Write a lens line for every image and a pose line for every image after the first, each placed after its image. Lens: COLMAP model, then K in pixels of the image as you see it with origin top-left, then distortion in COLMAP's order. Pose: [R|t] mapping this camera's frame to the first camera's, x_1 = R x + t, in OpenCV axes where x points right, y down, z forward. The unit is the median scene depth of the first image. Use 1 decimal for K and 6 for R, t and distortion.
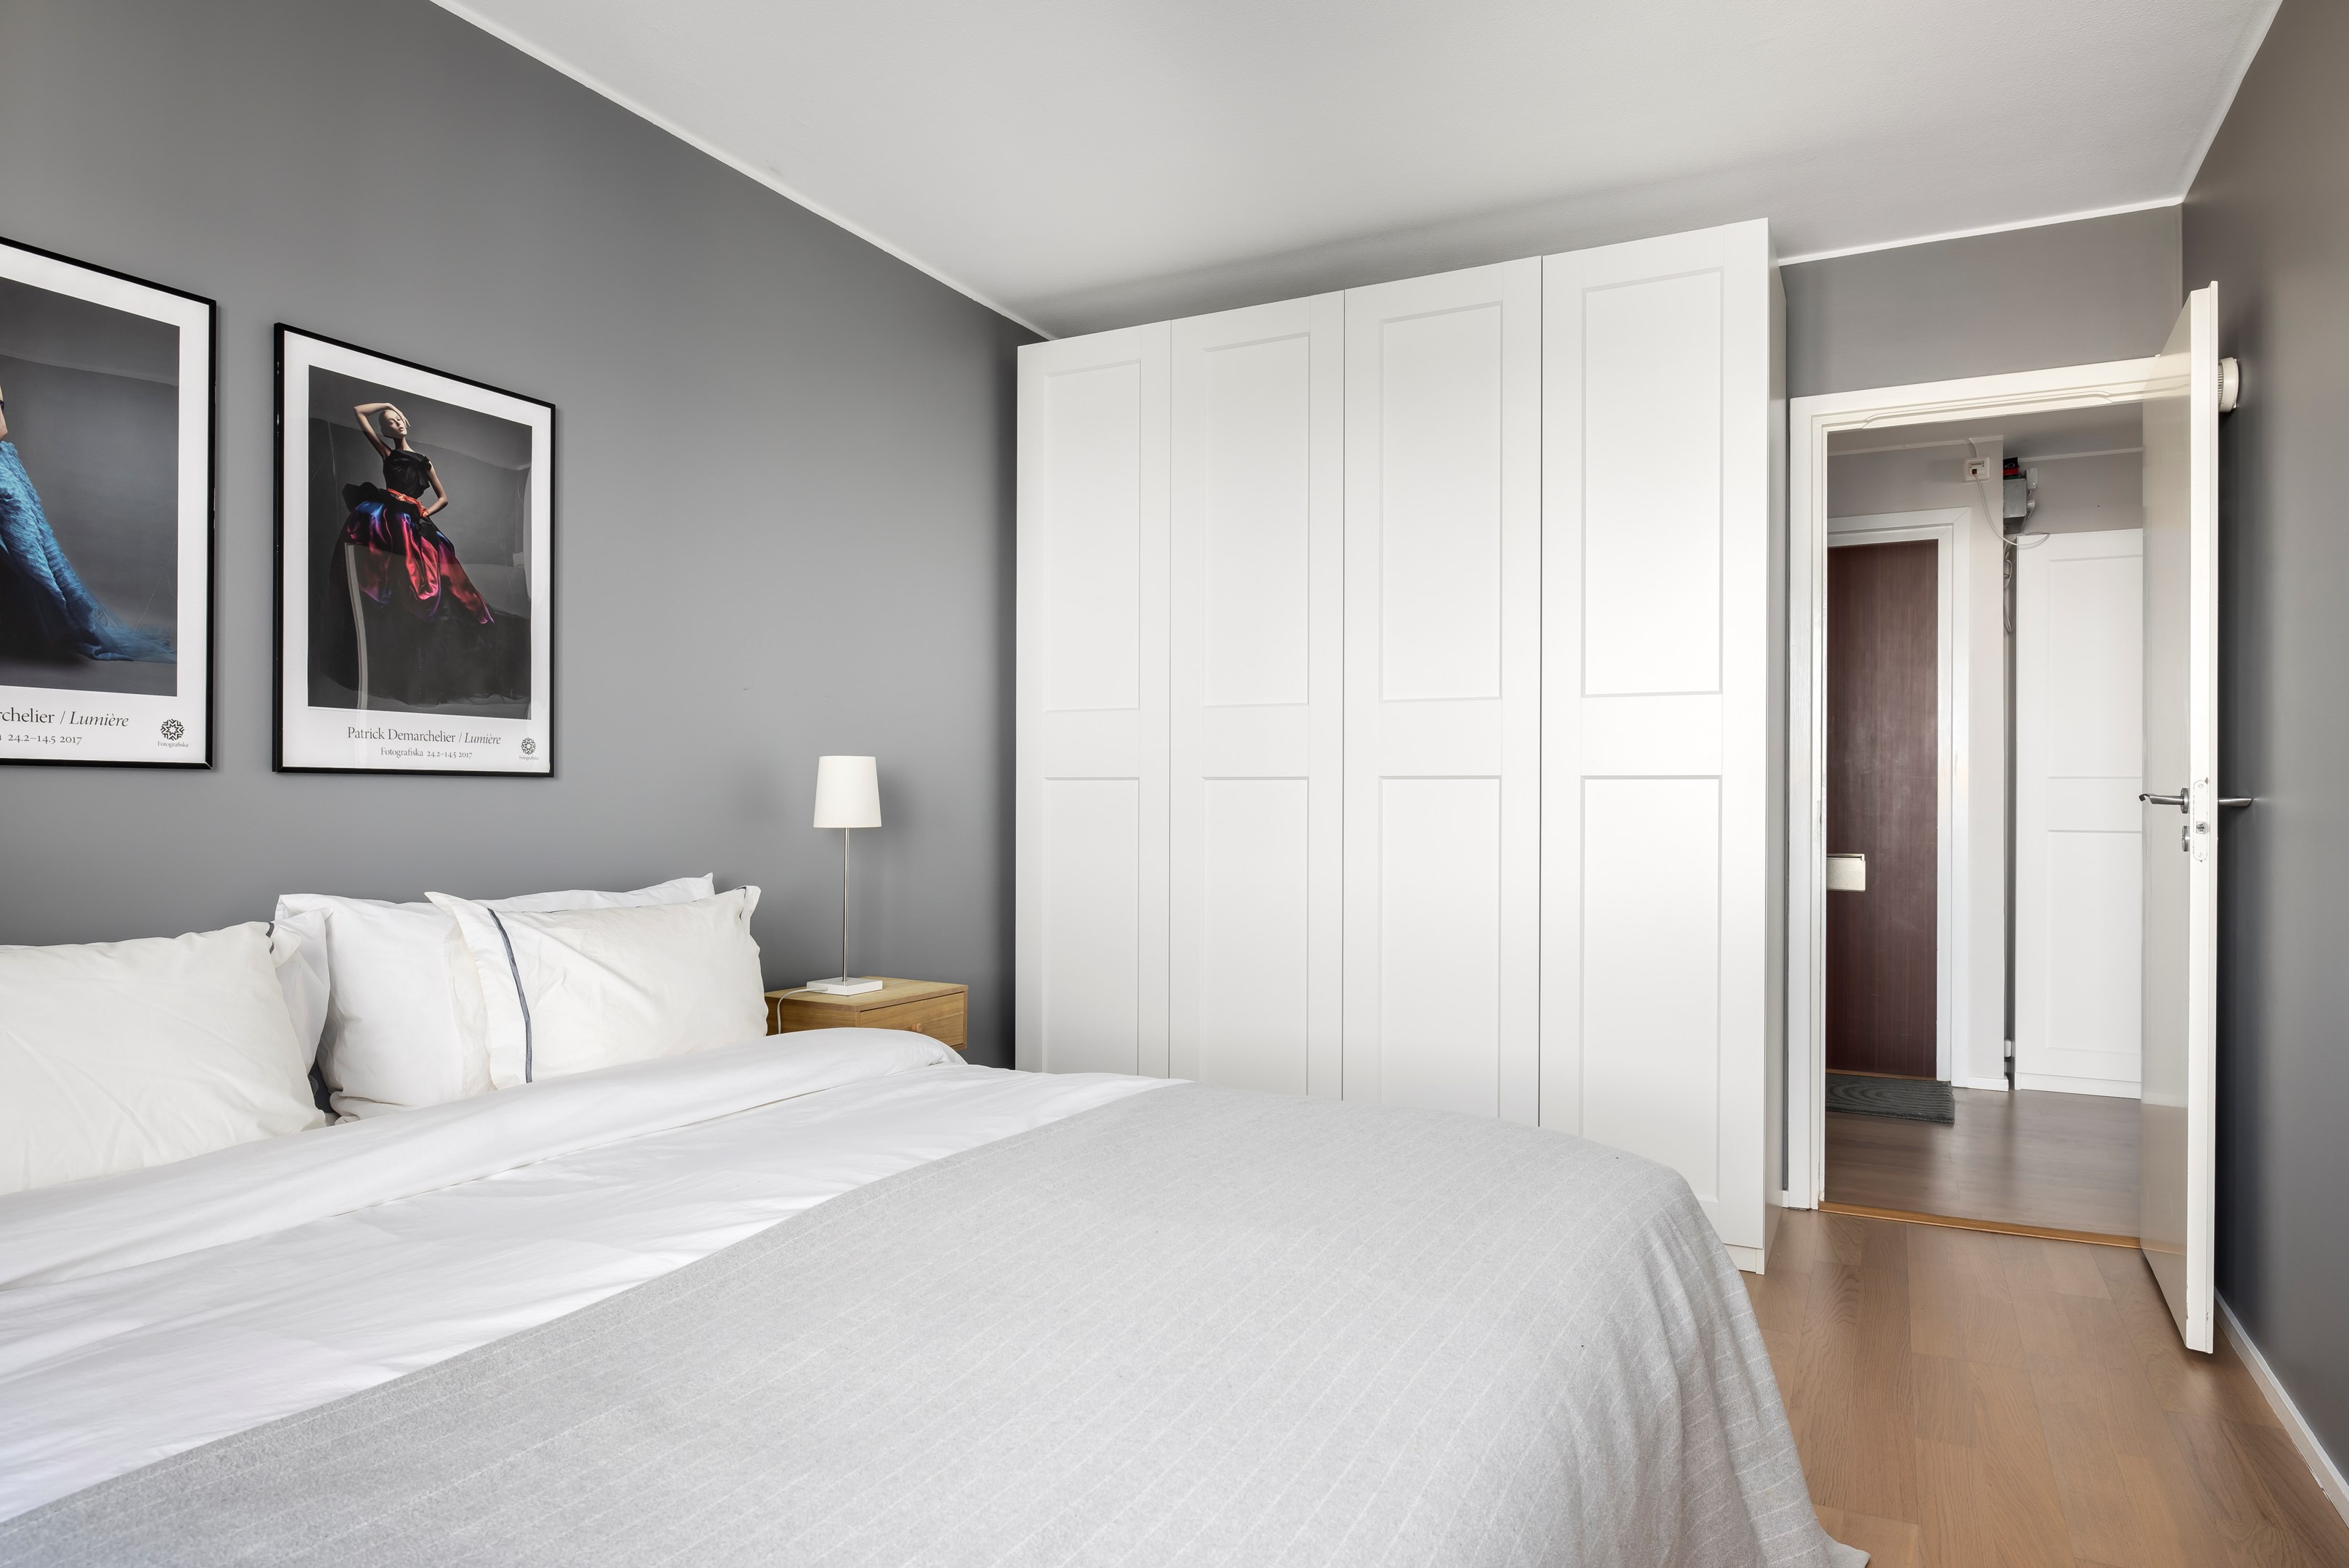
lens RADIAL K [[1400.5, 0, 1175.8], [0, 1400.5, 796.0], [0, 0, 1]] dist [-0.001745, -0.001005]
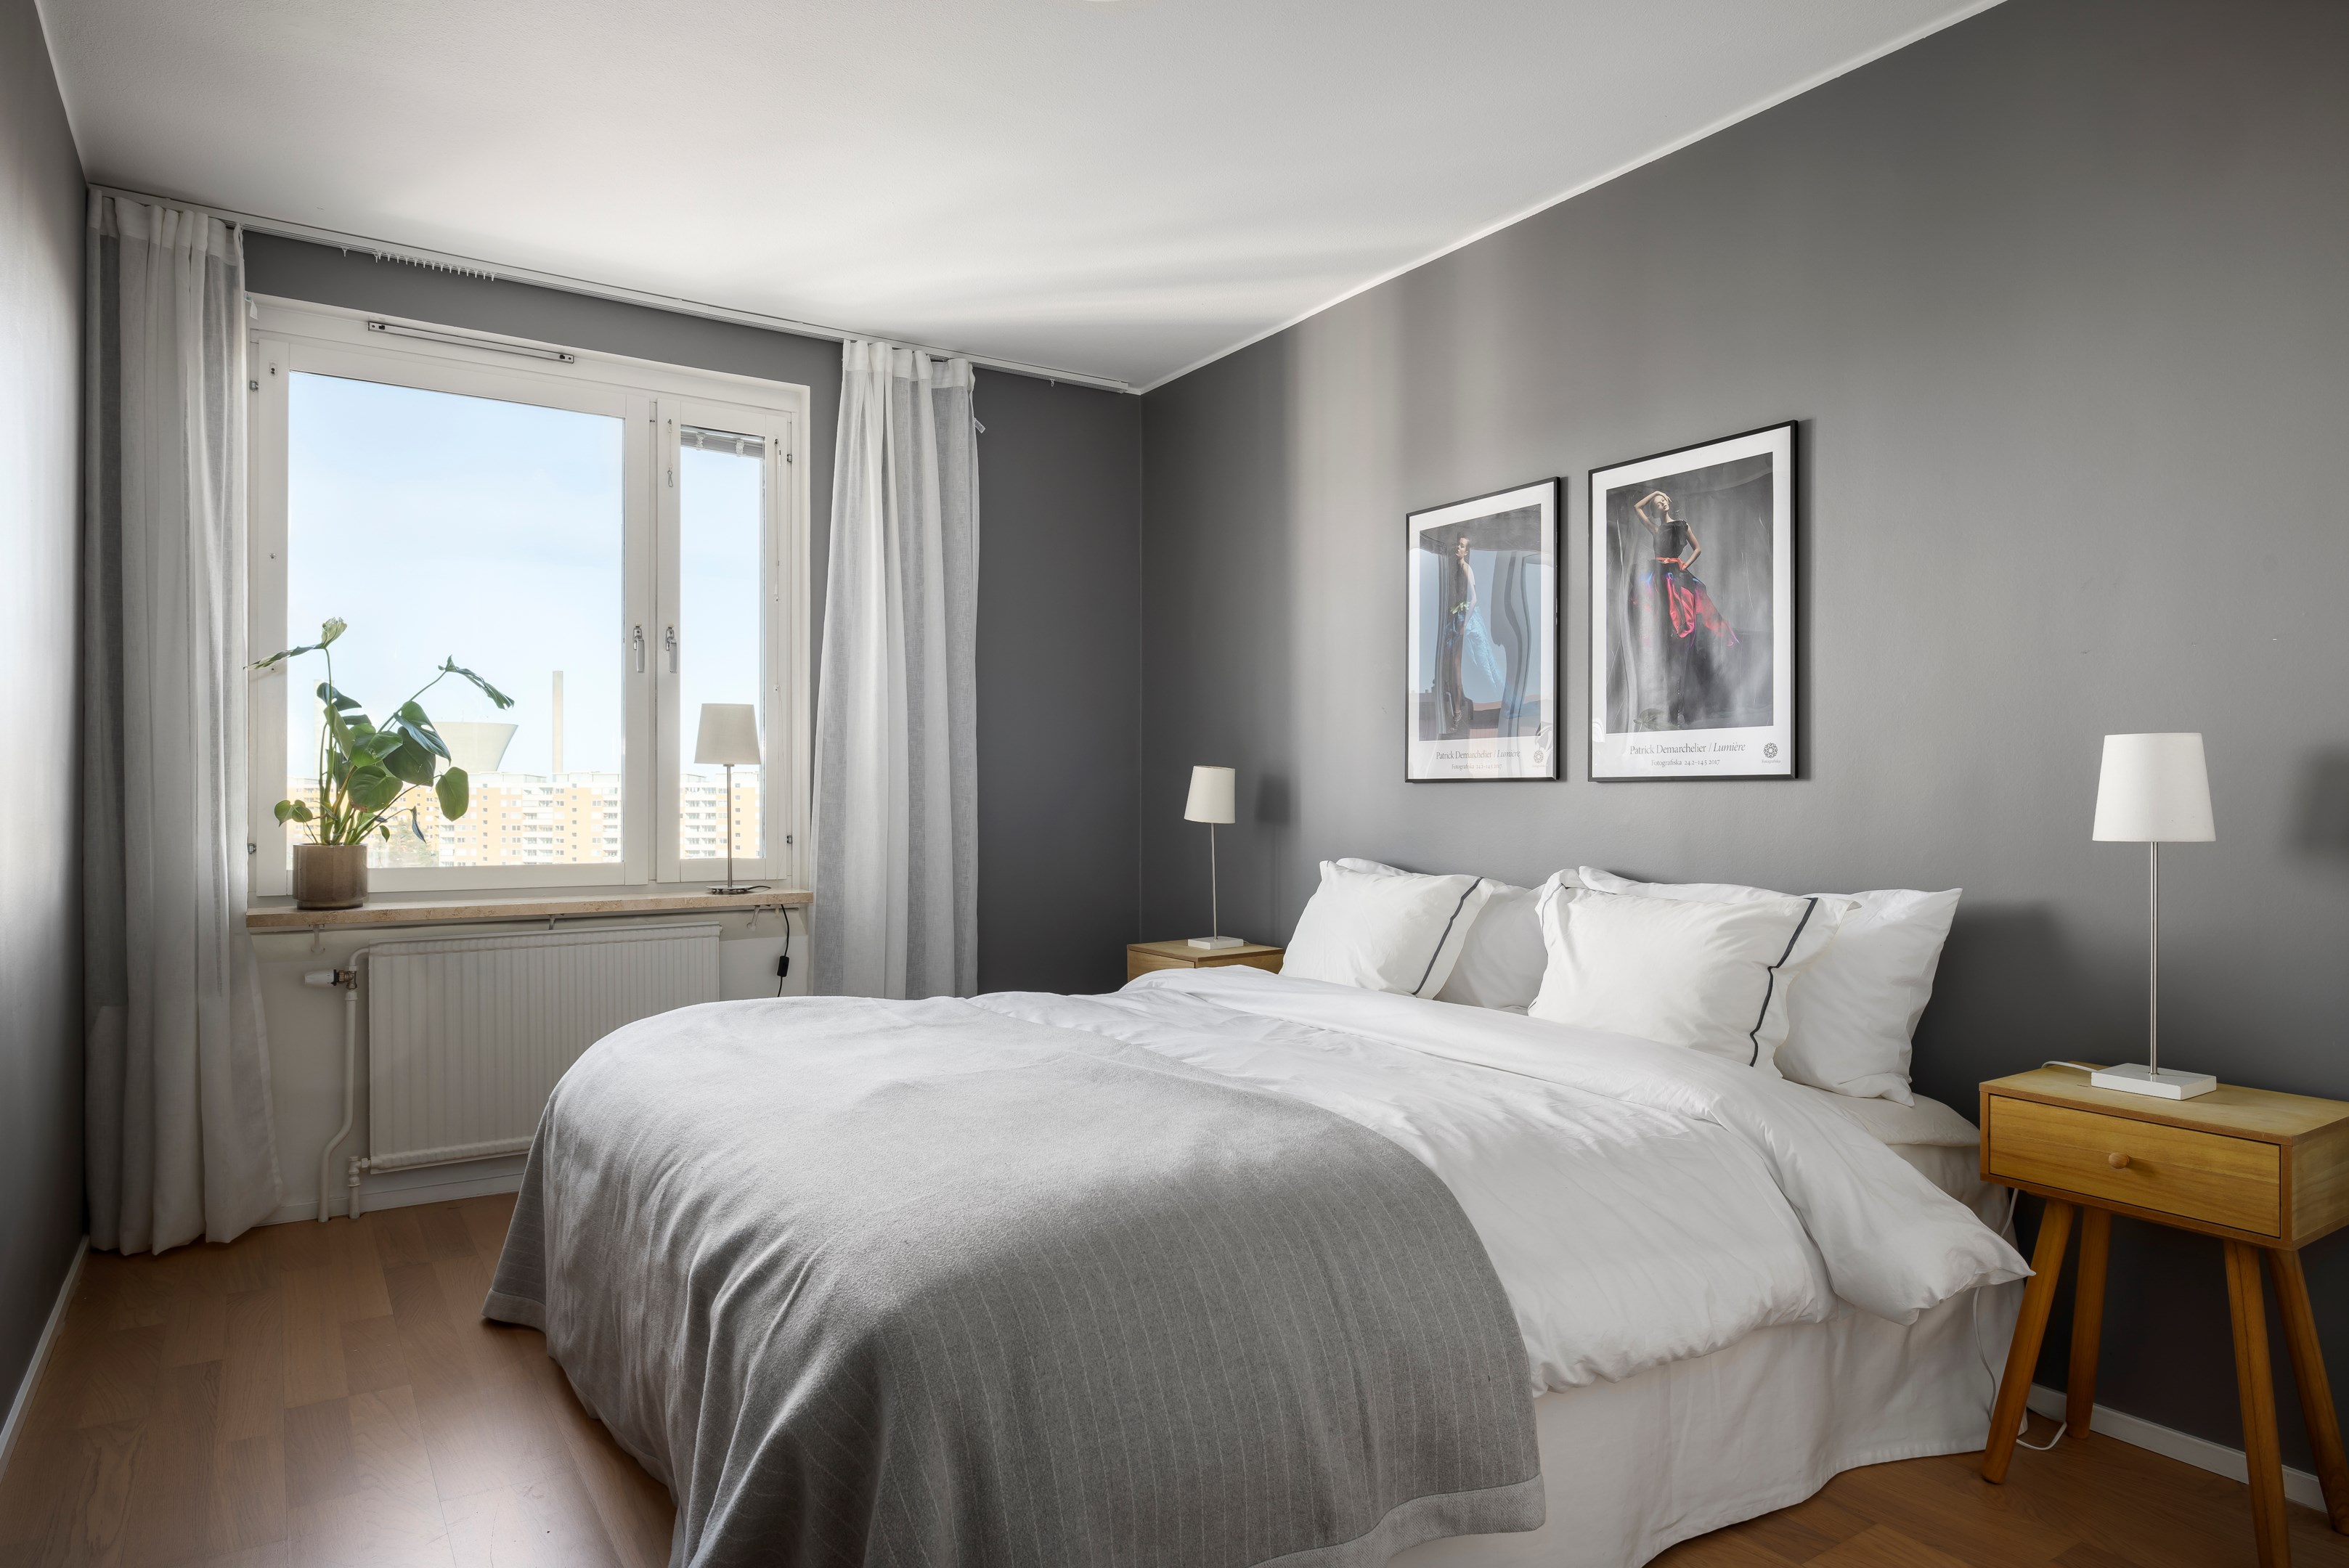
lens RADIAL K [[1400.5, 0, 1178.4], [0, 1400.5, 788.1], [0, 0, 1]] dist [-0.001745, -0.001005]
pose [[-0.481882, -0.017437, -0.876063, 0.747320], [-0.006549, 0.999846, -0.016298, 0.014459], [0.876212, -0.002117, -0.481921, 1.202823]]
